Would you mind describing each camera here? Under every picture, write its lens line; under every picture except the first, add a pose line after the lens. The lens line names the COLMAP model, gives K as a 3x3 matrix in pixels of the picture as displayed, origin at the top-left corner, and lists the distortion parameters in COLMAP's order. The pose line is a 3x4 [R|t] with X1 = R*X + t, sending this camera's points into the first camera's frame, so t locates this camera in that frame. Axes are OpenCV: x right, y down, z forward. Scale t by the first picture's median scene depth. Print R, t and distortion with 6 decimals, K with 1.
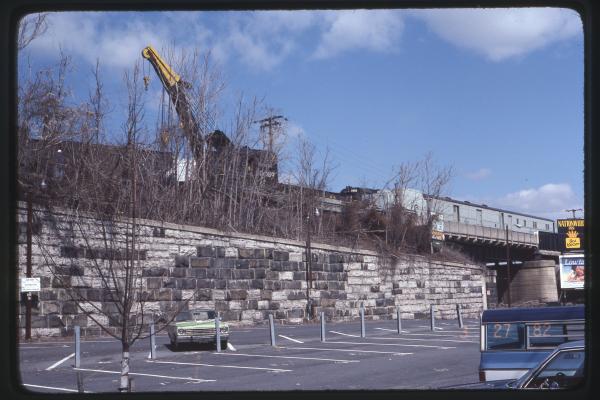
lens RADIAL K [[906.3, 0, 318.7], [0, 906.3, 208.8], [0, 0, 1]] dist [-0.073812, 0.000000]
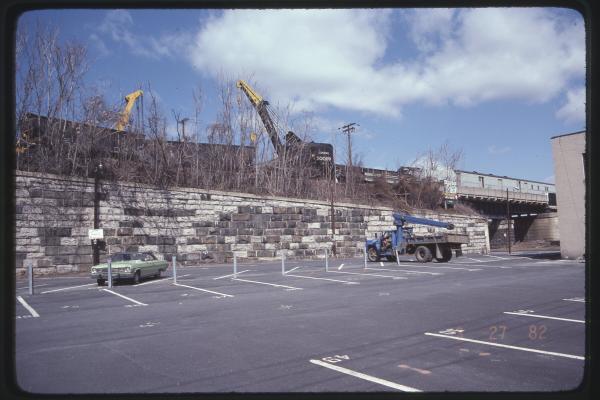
lens RADIAL K [[500.6, 0, 302.0], [0, 500.6, 198.9], [0, 0, 1]] dist [-0.061384, -0.014195]
pose [[0.958581, -0.029970, -0.283240, 0.174899], [0.035012, 0.999306, 0.012754, 0.020700], [0.282661, -0.022142, 0.958964, 0.232869]]
